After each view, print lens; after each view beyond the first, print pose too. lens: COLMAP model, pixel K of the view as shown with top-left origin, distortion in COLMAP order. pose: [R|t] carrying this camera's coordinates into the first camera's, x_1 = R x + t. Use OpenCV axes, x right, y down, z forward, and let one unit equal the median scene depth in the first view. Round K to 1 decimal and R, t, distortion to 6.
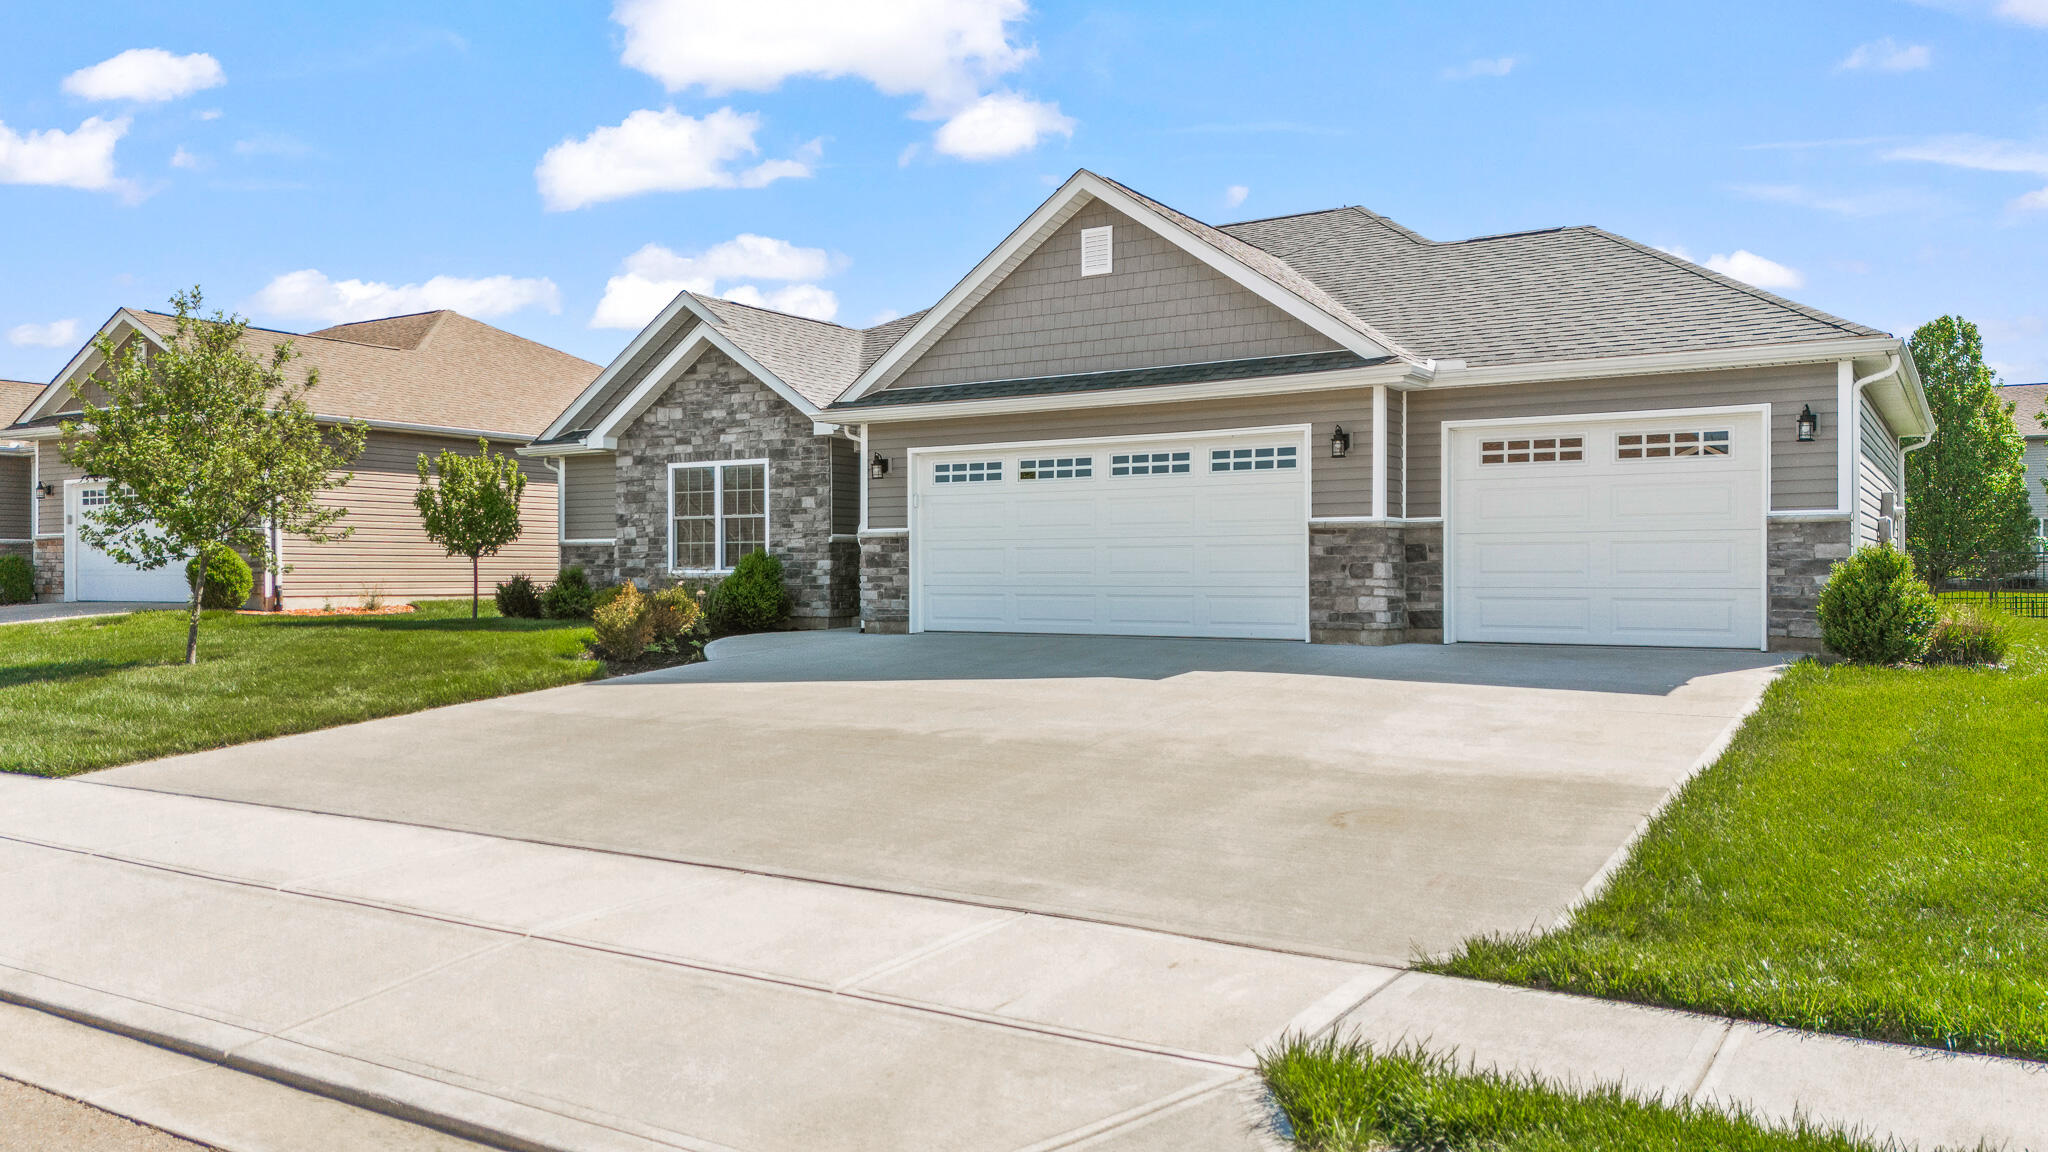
lens RADIAL K [[1524.3, 0, 1024.0], [0, 1524.3, 576.0], [0, 0, 1]] dist [0.038731, -0.004969]
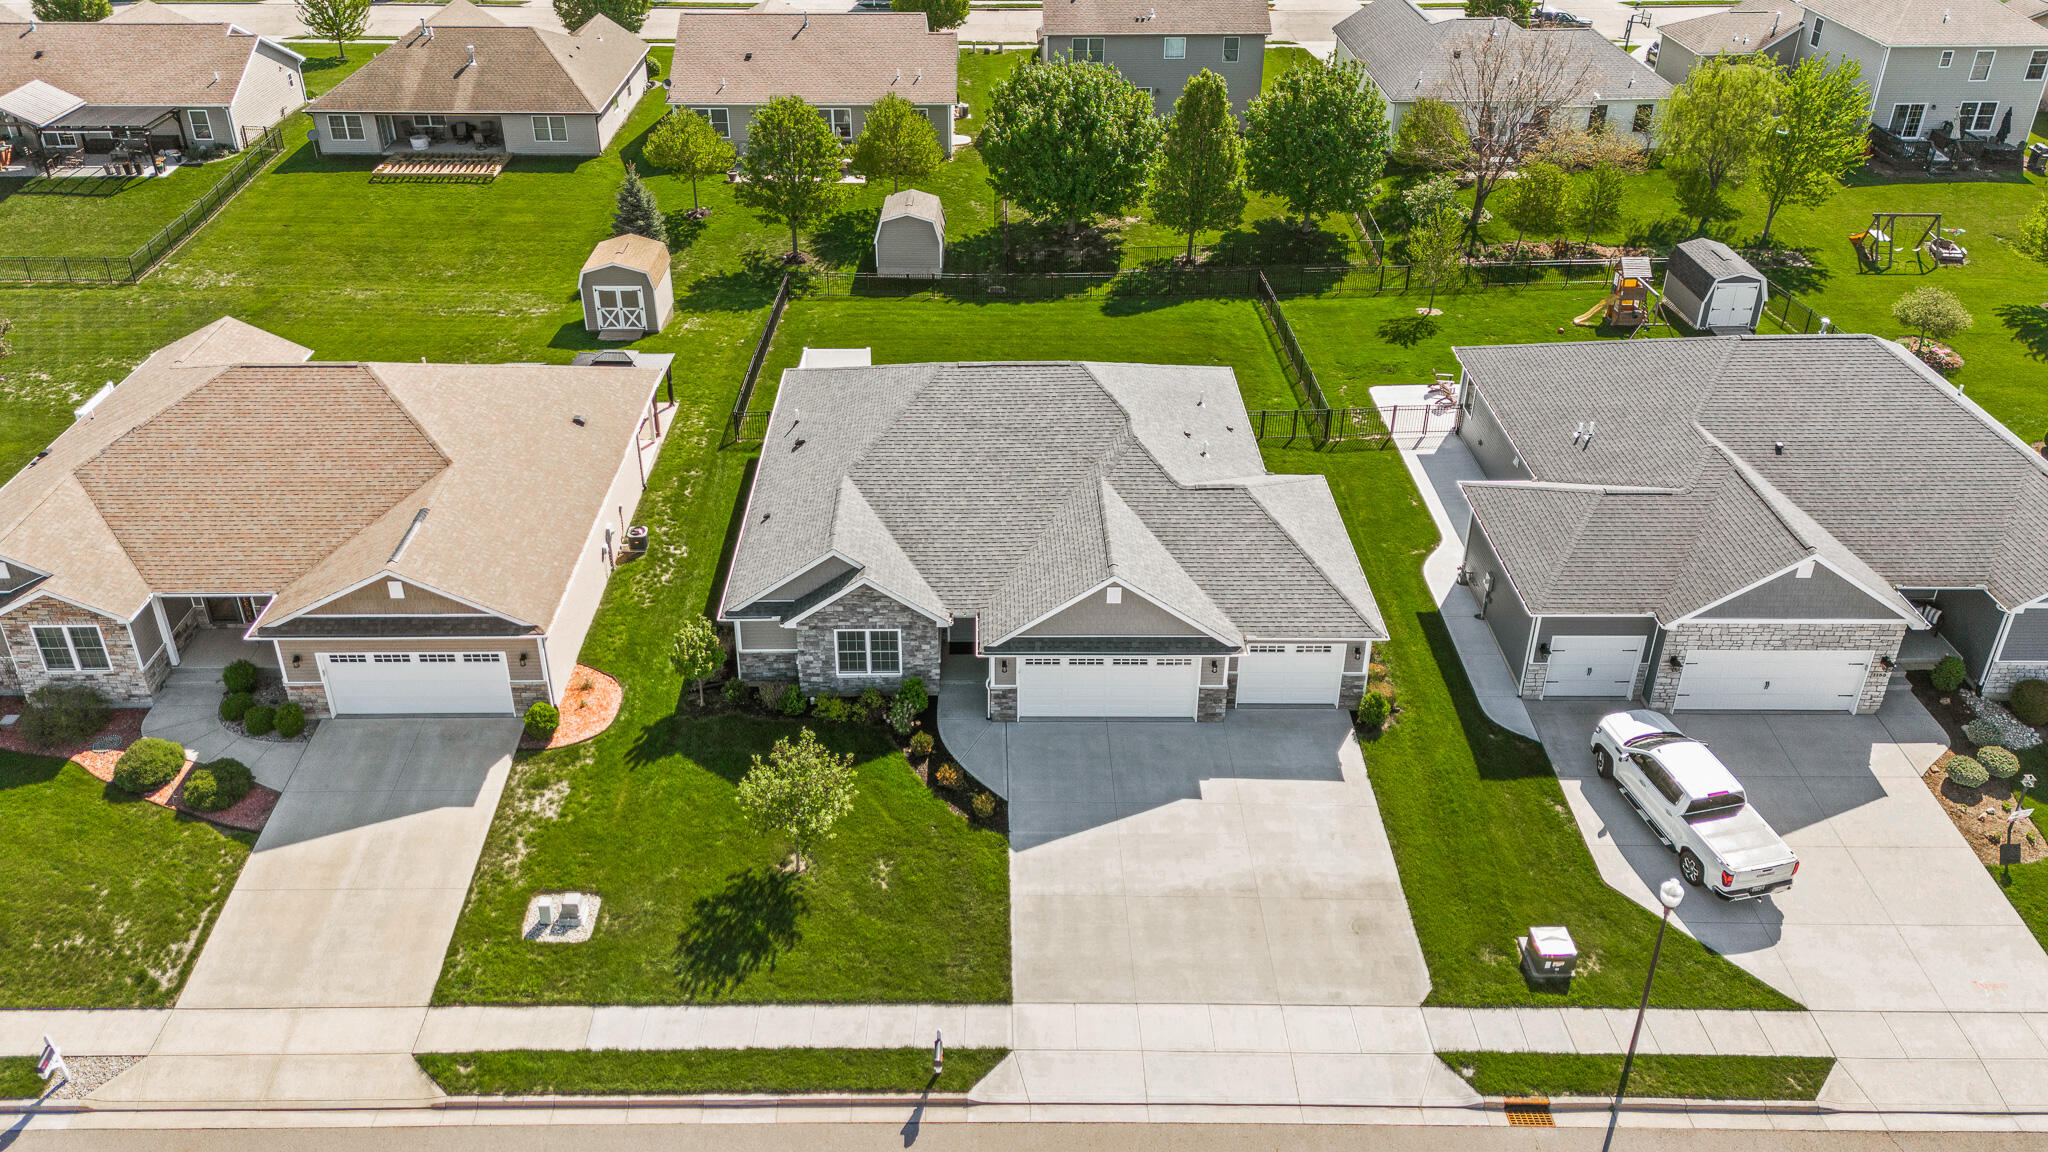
lens RADIAL K [[1528.5, 0, 1018.4], [0, 1528.5, 396.3], [0, 0, 1]] dist [0.029494, -0.000299]
pose [[0.842020, -0.235120, 0.485512, -1.110356], [-0.008520, 0.894109, 0.447768, -1.480231], [-0.539380, -0.381166, 0.750854, -0.587858]]
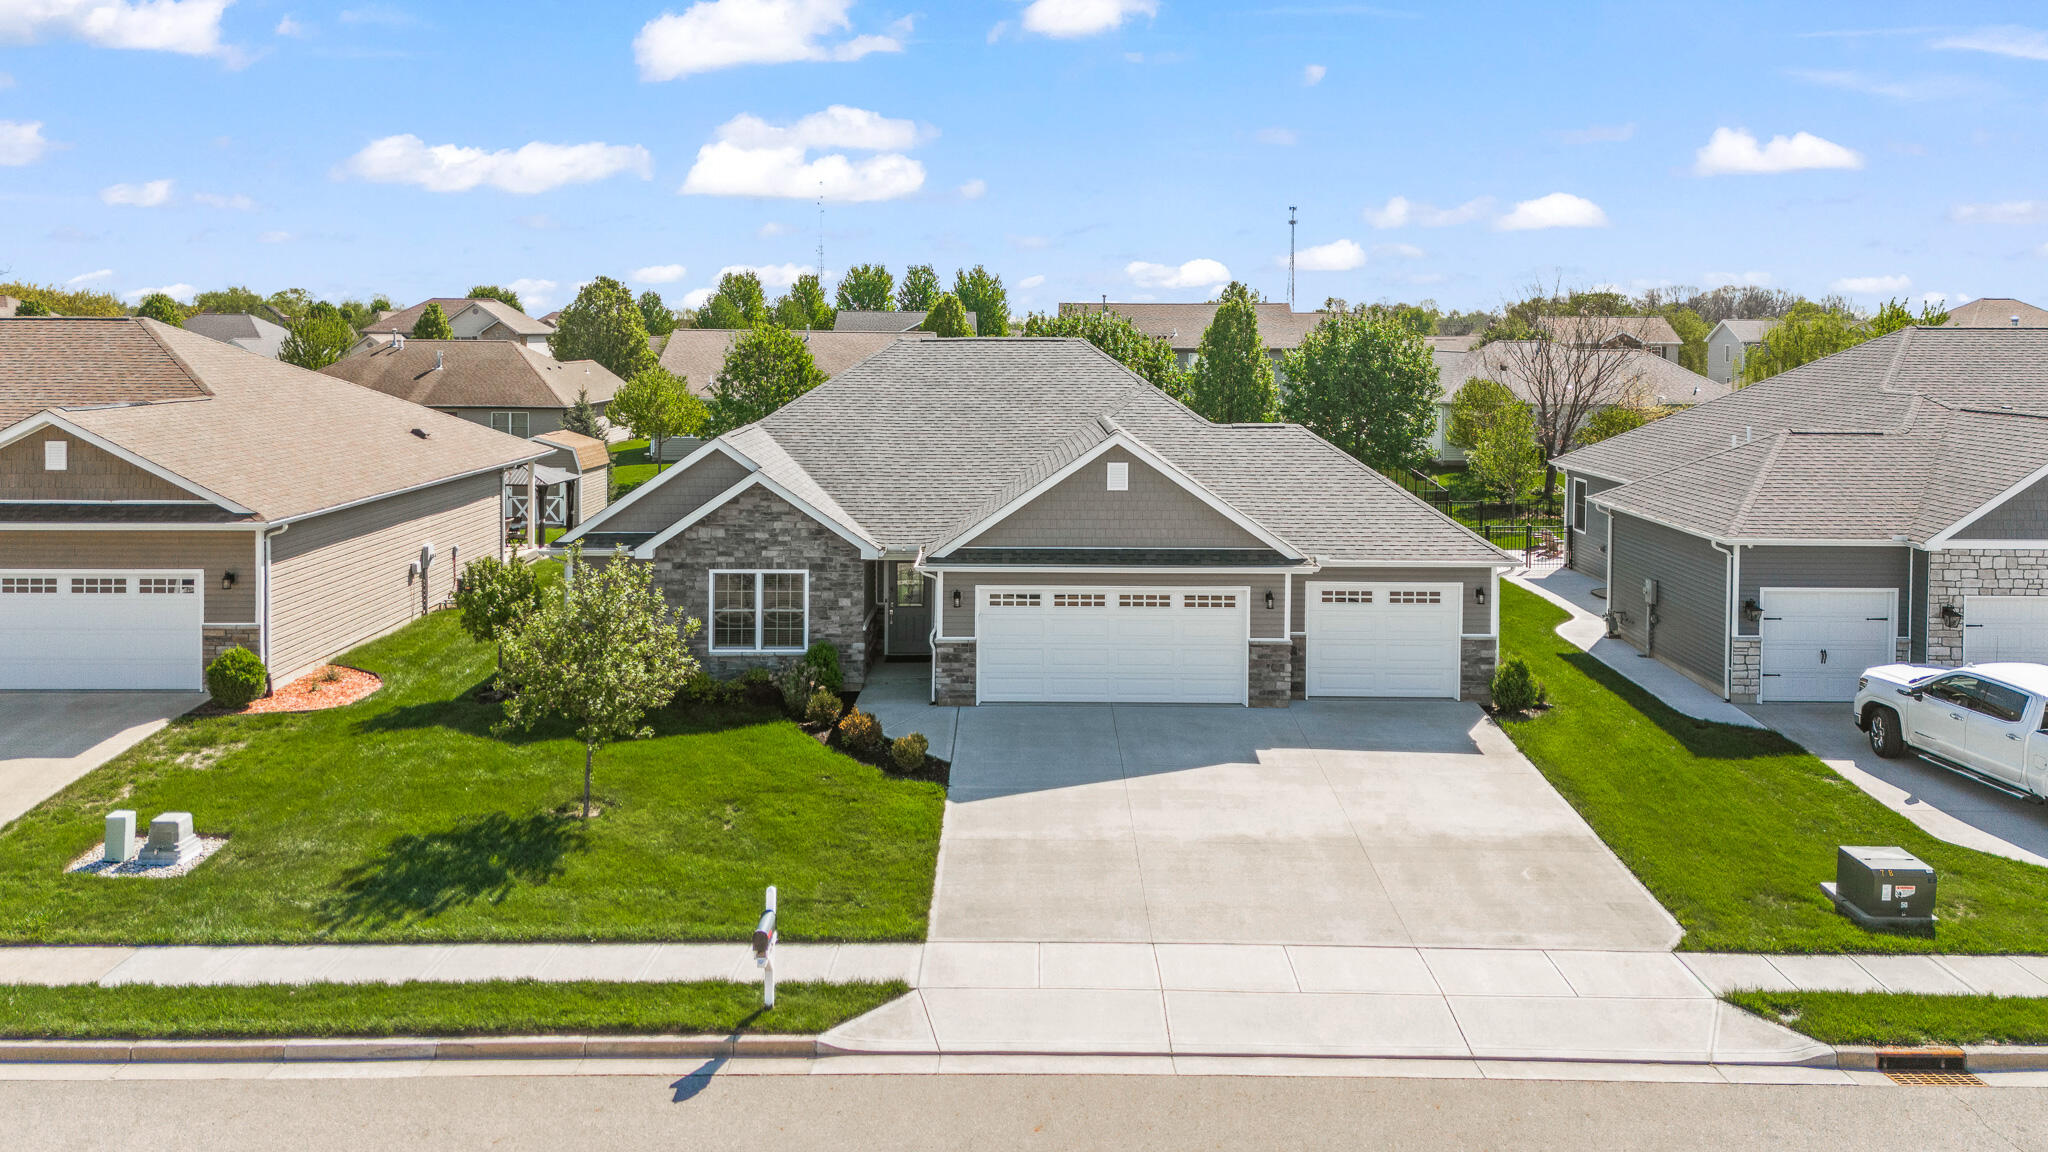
lens RADIAL K [[1525.9, 0, 1078.1], [0, 1525.9, 357.9], [0, 0, 1]] dist [0.032435, -0.011364]
pose [[0.835947, 0.001973, 0.548807, -0.845349], [-0.010772, 0.999860, 0.012813, -0.338061], [-0.548705, -0.016623, 0.835851, -0.349108]]
